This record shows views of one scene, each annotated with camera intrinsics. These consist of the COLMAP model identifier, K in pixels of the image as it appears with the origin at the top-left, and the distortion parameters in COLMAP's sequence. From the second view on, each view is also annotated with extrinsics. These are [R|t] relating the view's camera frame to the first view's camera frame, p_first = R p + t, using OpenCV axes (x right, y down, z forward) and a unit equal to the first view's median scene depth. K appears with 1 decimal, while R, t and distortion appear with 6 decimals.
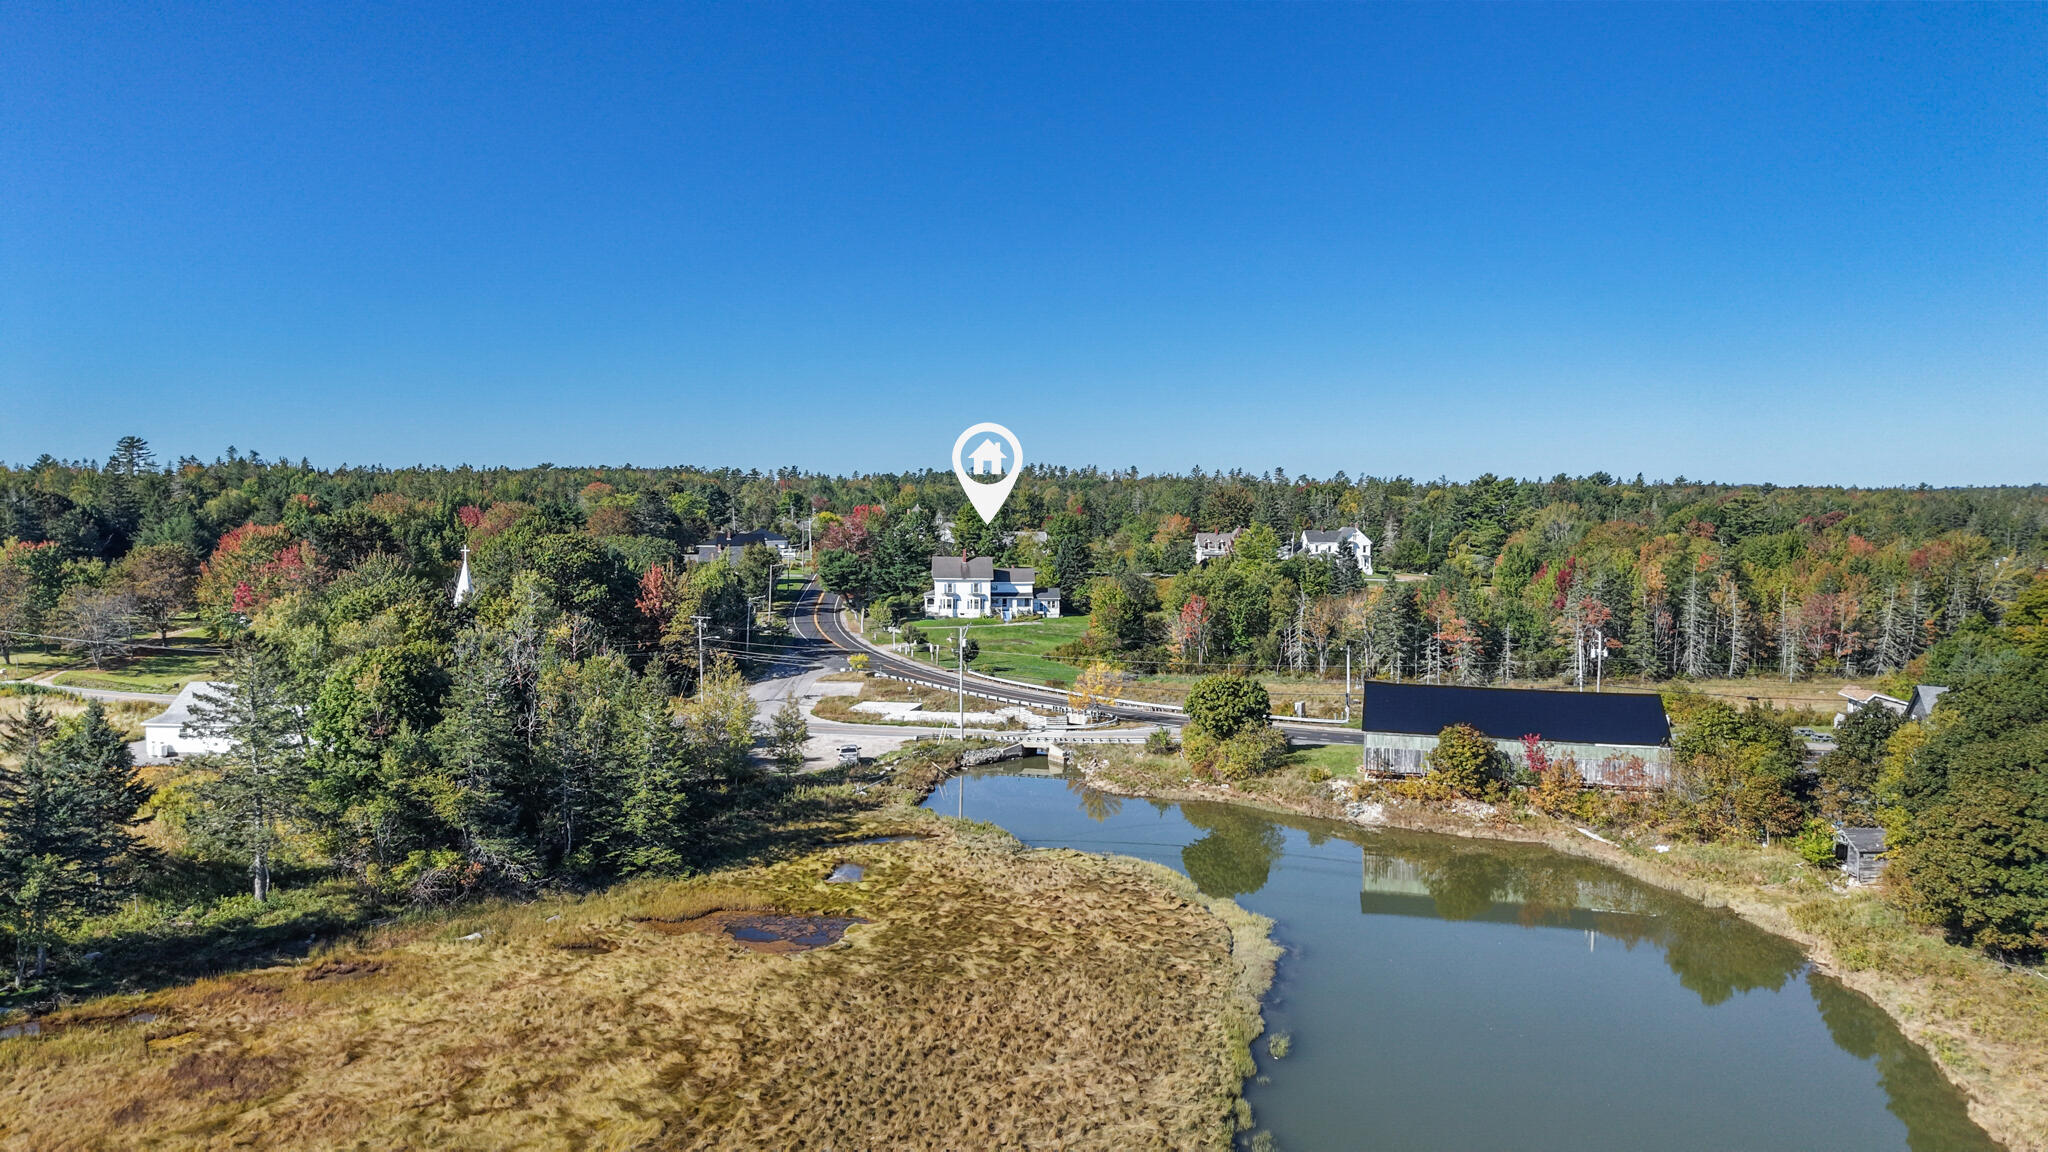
lens RADIAL K [[1414.6, 0, 1024.0], [0, 1414.6, 576.0], [0, 0, 1]] dist [0.009276, -0.006940]
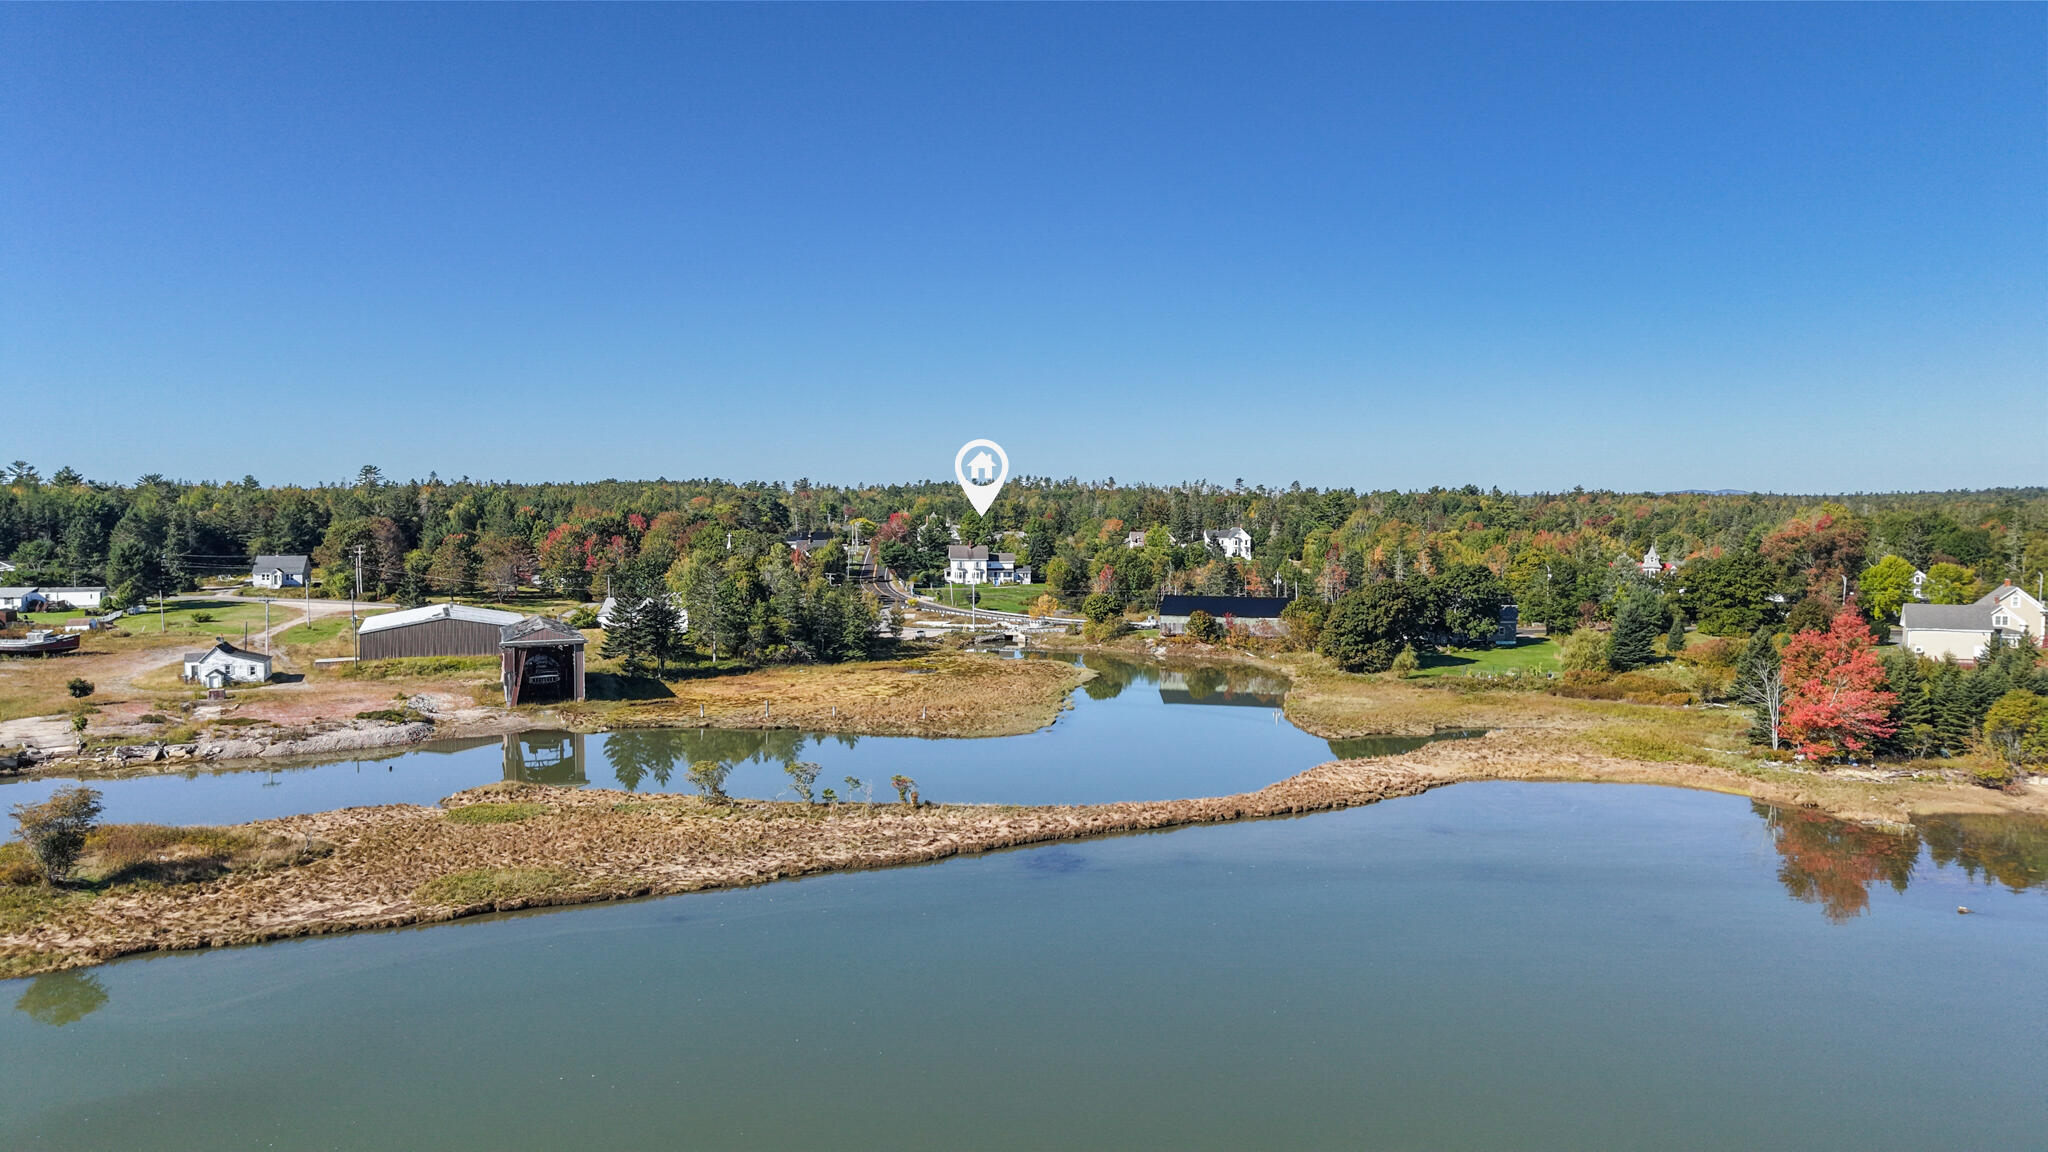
lens RADIAL K [[1414.6, 0, 1024.0], [0, 1414.6, 576.0], [0, 0, 1]] dist [0.009276, -0.006940]
pose [[0.999974, -0.003378, 0.006361, 0.009733], [0.003410, 0.999981, -0.005088, 0.034805], [-0.006344, 0.005110, 0.999967, -0.697648]]
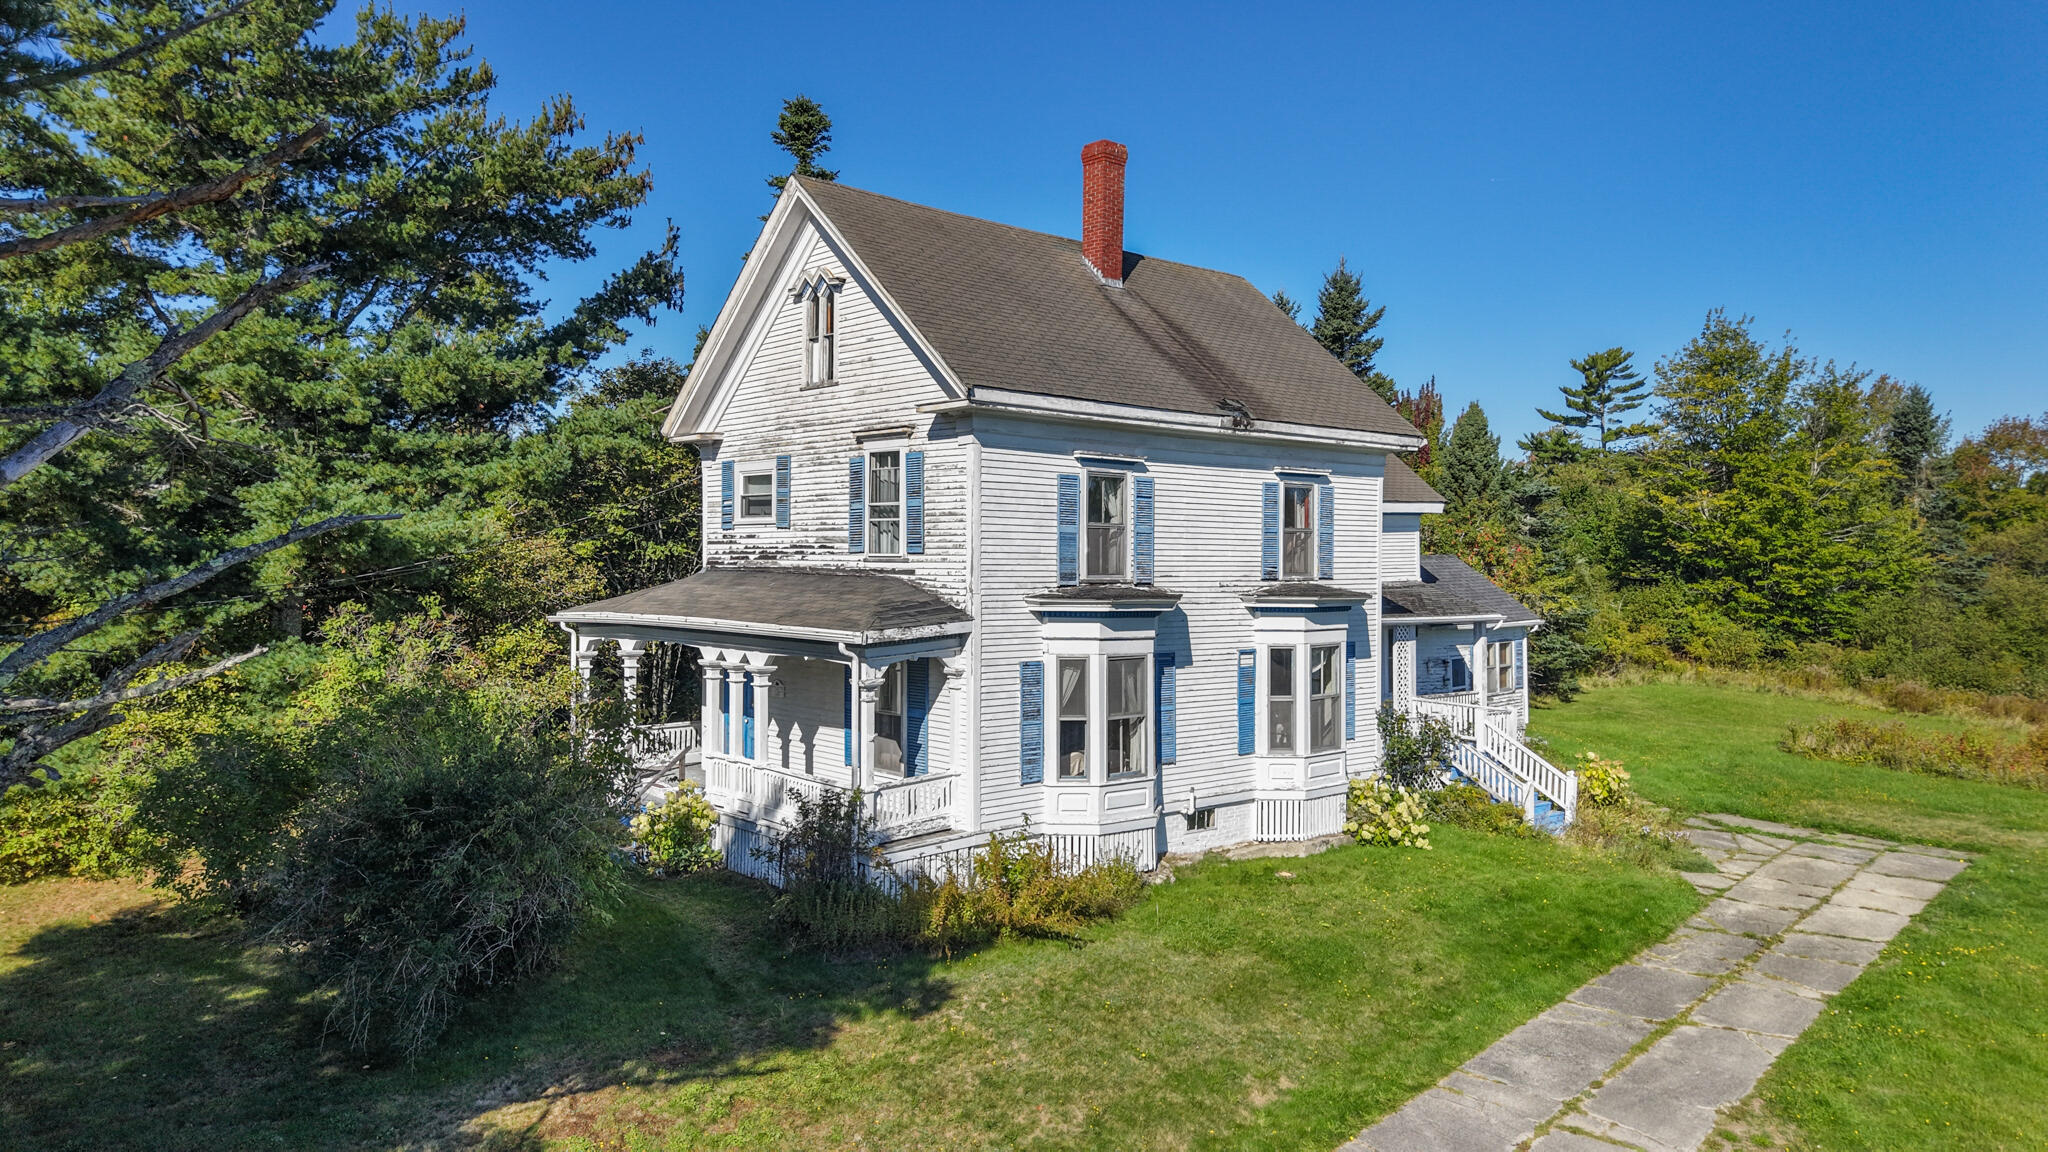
lens RADIAL K [[1414.6, 0, 1024.0], [0, 1414.6, 576.0], [0, 0, 1]] dist [0.009276, -0.006940]
pose [[0.778529, -0.001144, 0.627608, -0.131626], [0.029543, 0.998957, -0.034826, 0.017278], [-0.626914, 0.045655, 0.777750, 1.128372]]
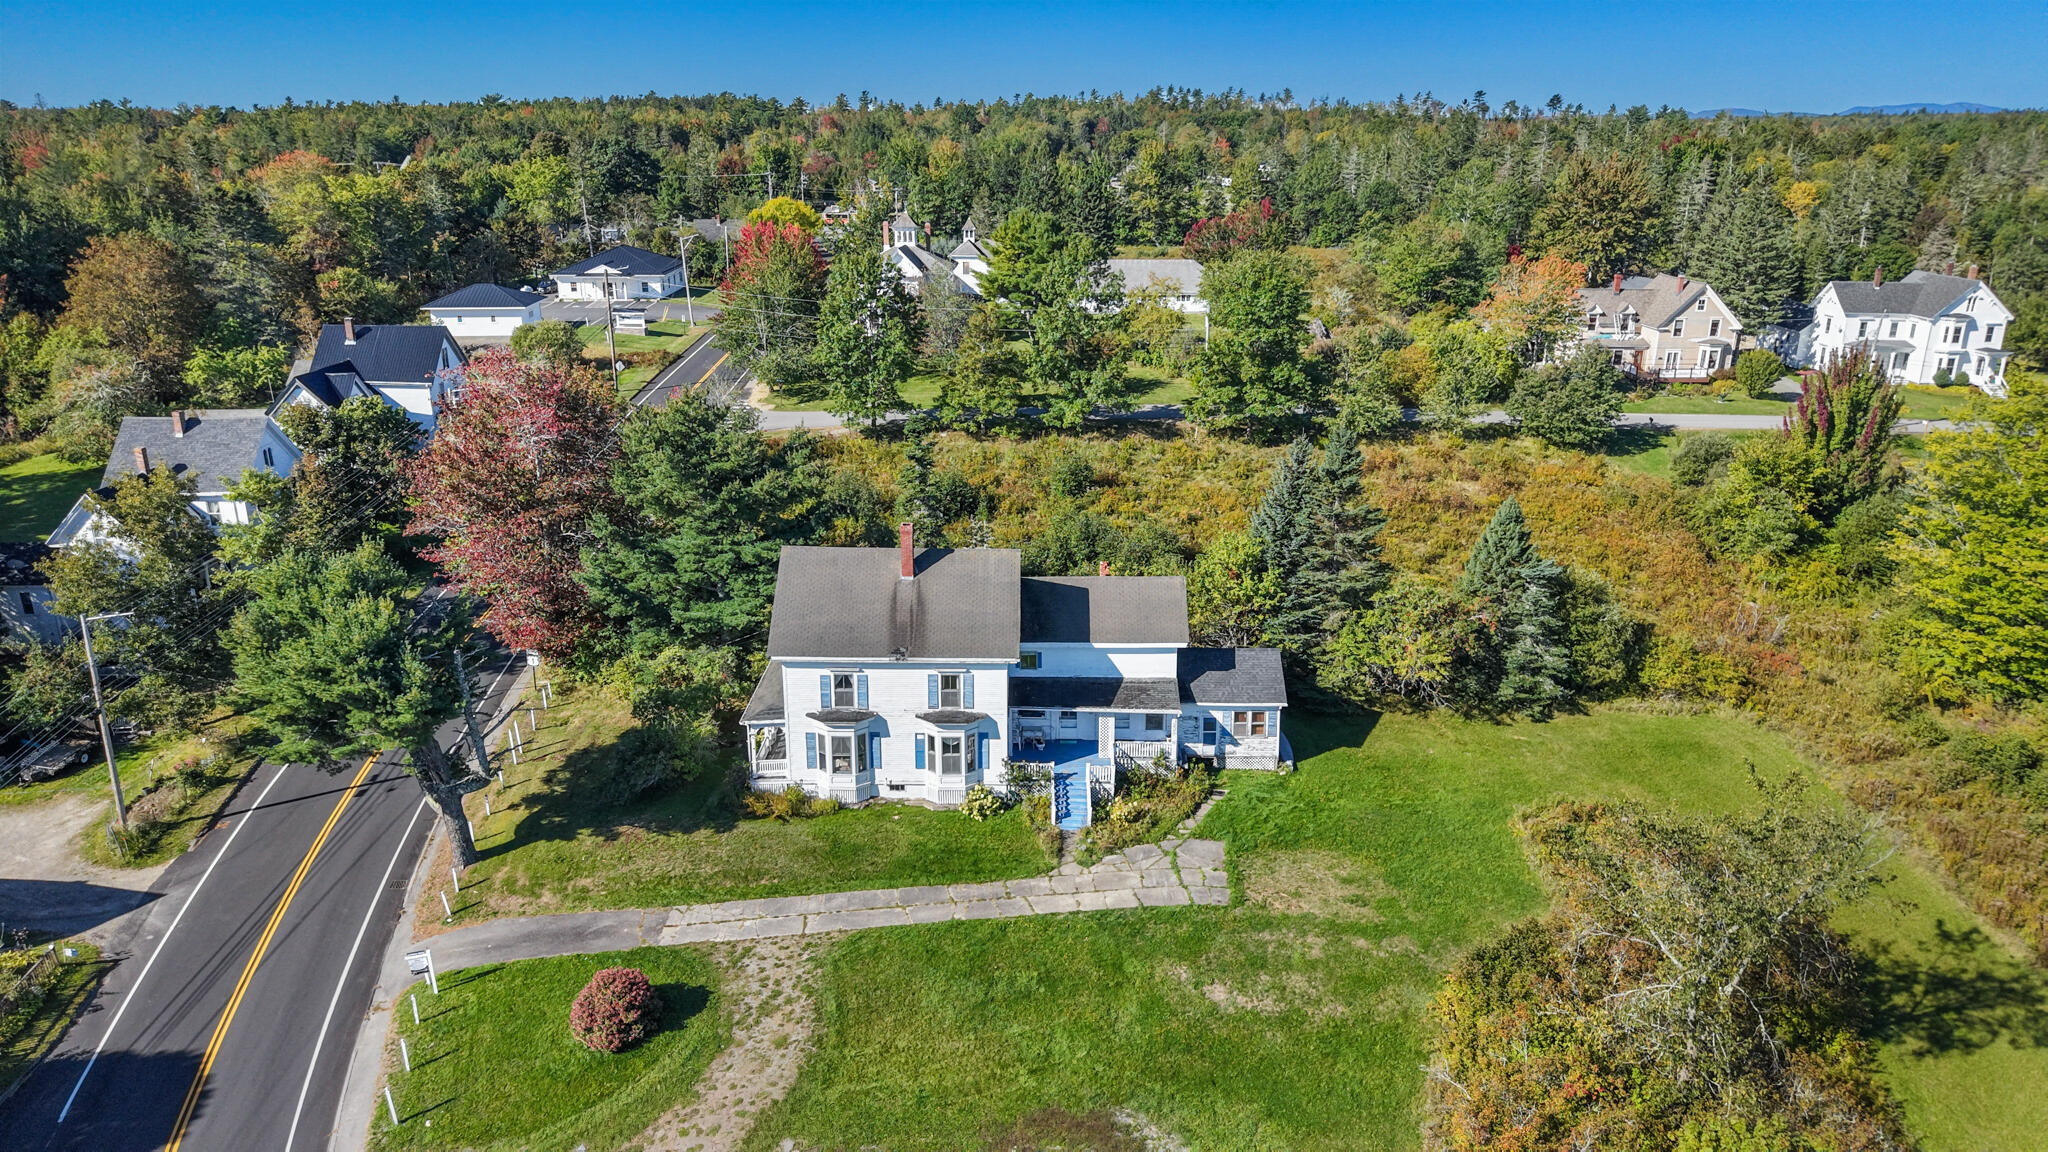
lens RADIAL K [[1414.6, 0, 1024.0], [0, 1414.6, 576.0], [0, 0, 1]] dist [0.009276, -0.006940]
pose [[0.996580, 0.021704, -0.079732, -0.002004], [-0.000789, 0.967346, 0.253459, -0.088435], [0.082630, -0.252529, 0.964055, 0.926354]]
